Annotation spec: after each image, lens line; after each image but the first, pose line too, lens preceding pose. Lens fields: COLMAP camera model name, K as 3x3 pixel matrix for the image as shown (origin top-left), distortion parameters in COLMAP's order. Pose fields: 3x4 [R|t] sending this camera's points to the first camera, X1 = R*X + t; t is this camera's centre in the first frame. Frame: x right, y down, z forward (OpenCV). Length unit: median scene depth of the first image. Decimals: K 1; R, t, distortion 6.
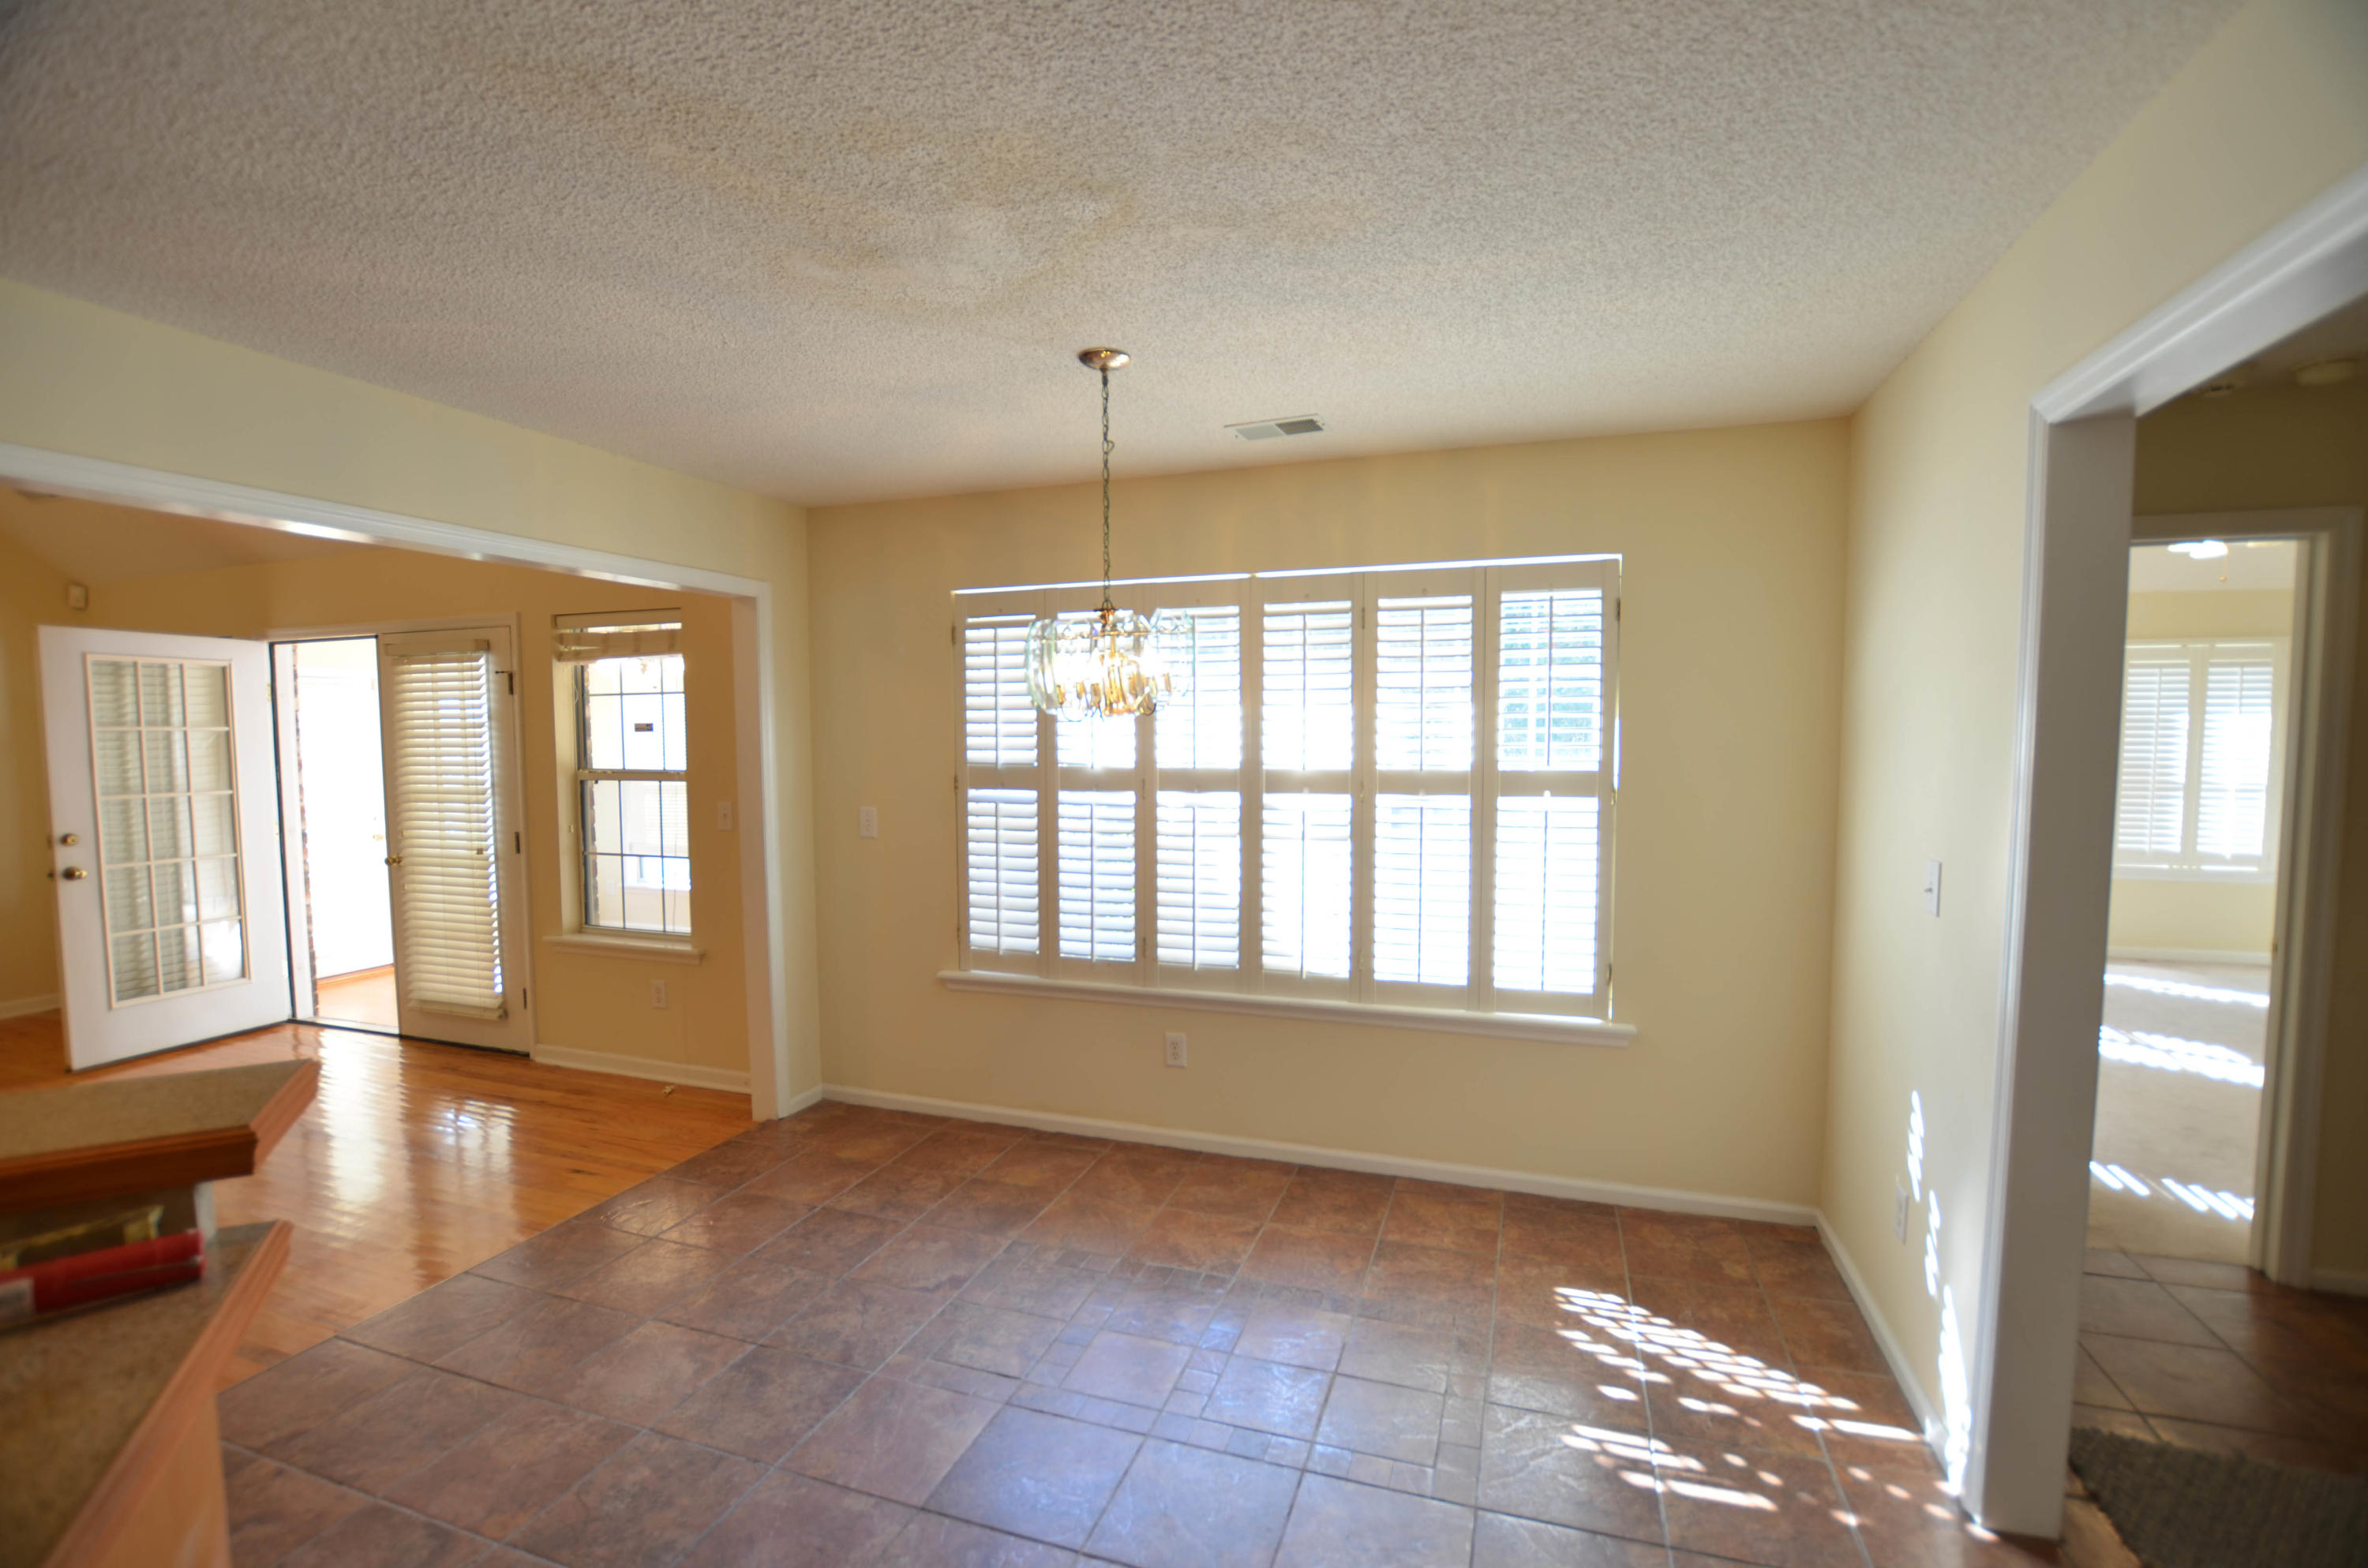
lens RADIAL K [[1045.6, 0, 1181.5], [0, 1045.6, 786.8], [0, 0, 1]] dist [-0.001621, 0.000567]
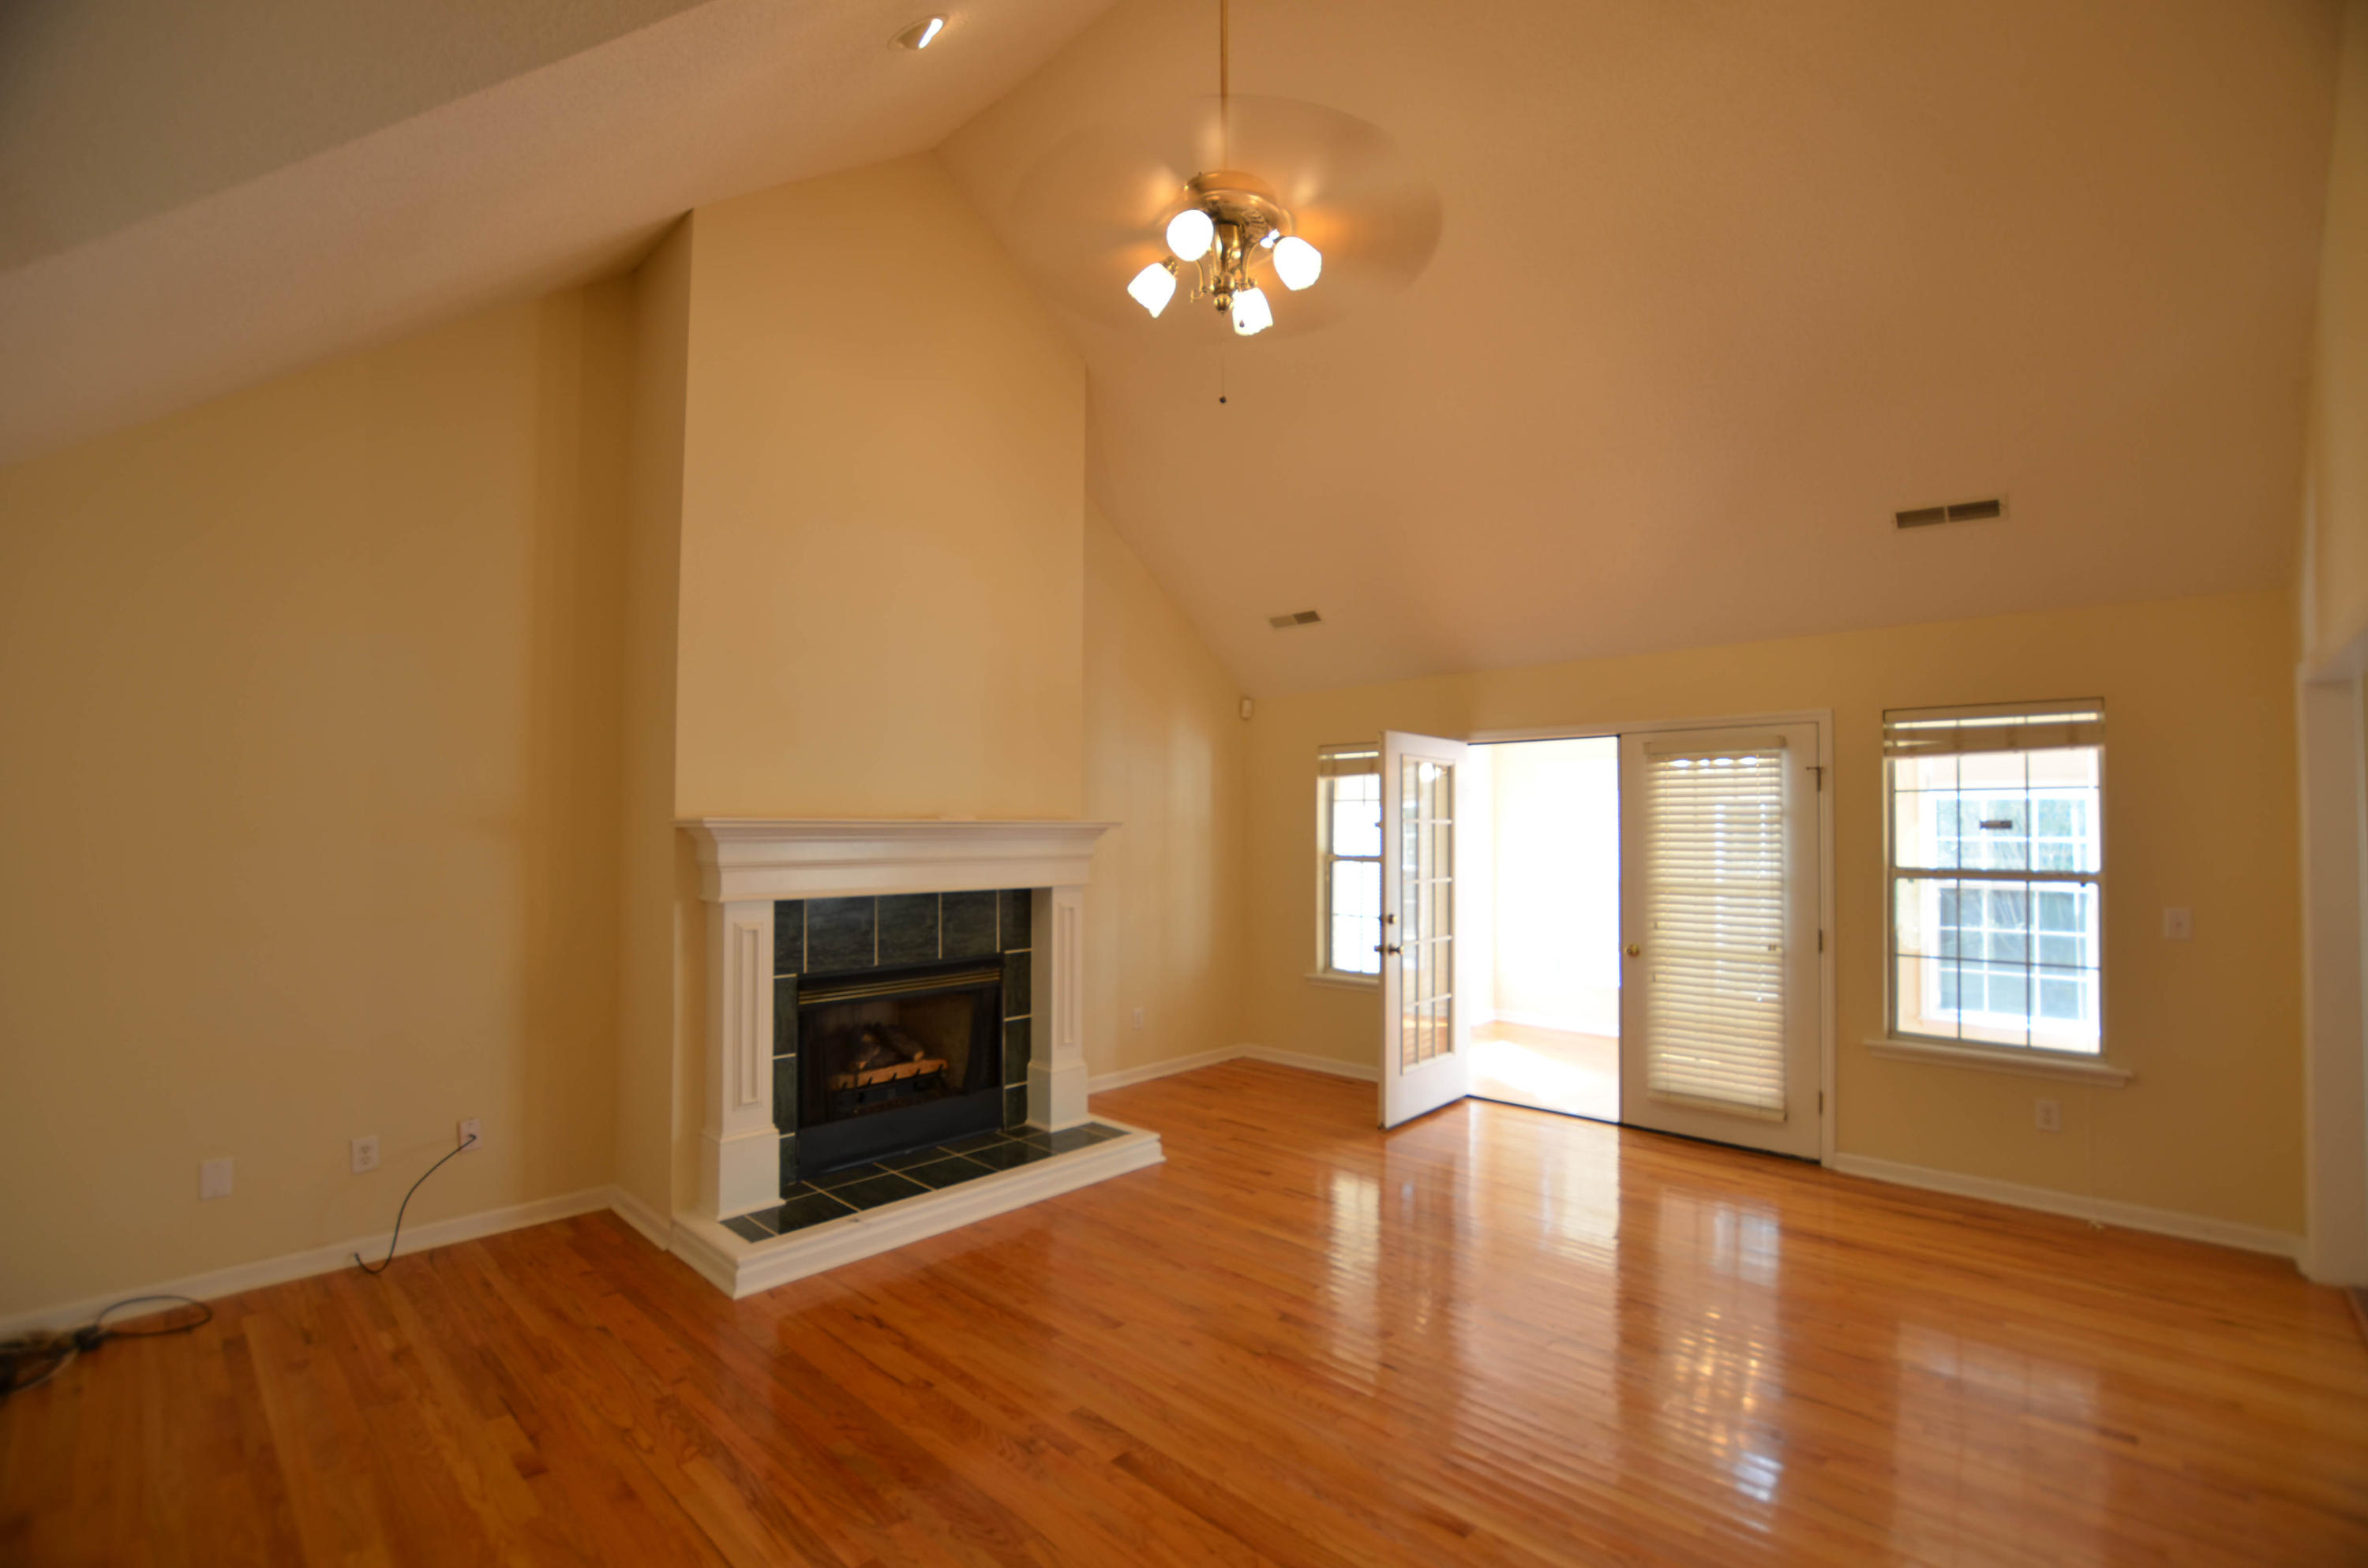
lens RADIAL K [[1045.6, 0, 1194.7], [0, 1045.6, 797.6], [0, 0, 1]] dist [-0.001621, 0.000567]
pose [[0.937360, 0.002555, -0.348353, -0.826722], [-0.034173, 0.995825, -0.084650, 0.022667], [0.346682, 0.091252, 0.933533, -0.130479]]
